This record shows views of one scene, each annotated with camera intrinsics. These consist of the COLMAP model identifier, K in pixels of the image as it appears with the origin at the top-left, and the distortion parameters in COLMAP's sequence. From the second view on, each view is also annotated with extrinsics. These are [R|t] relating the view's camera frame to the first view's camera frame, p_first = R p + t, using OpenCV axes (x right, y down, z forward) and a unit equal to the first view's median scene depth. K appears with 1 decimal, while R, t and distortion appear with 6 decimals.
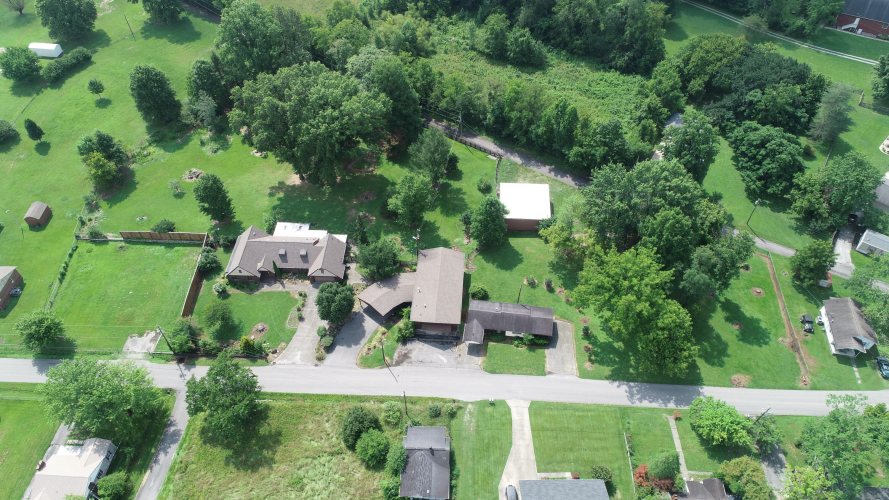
lens RADIAL K [[599.9, 0, 444.0], [0, 599.9, 248.4], [0, 0, 1]] dist [0.000434, 0.000090]
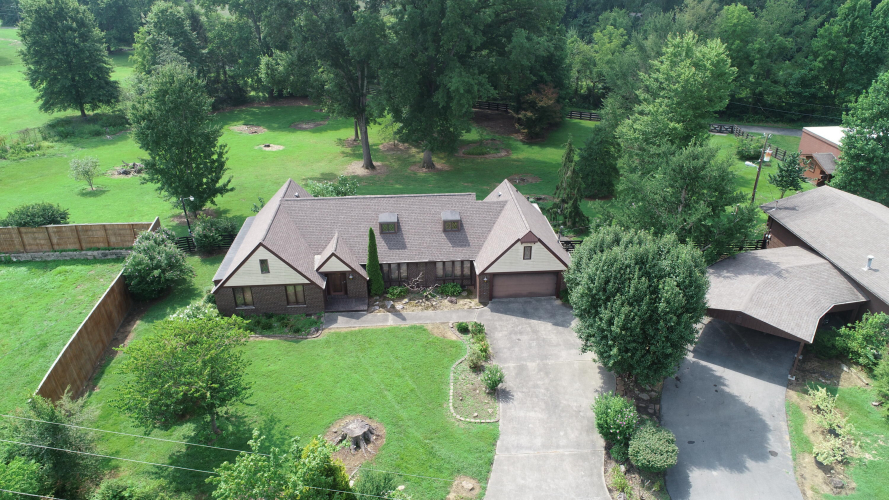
lens RADIAL K [[599.9, 0, 442.8], [0, 599.9, 250.3], [0, 0, 1]] dist [0.000434, 0.000090]
pose [[0.993485, -0.051527, 0.101646, -0.275947], [0.085433, 0.927051, -0.365071, 0.149081], [-0.075420, 0.371377, 0.925414, 0.695311]]
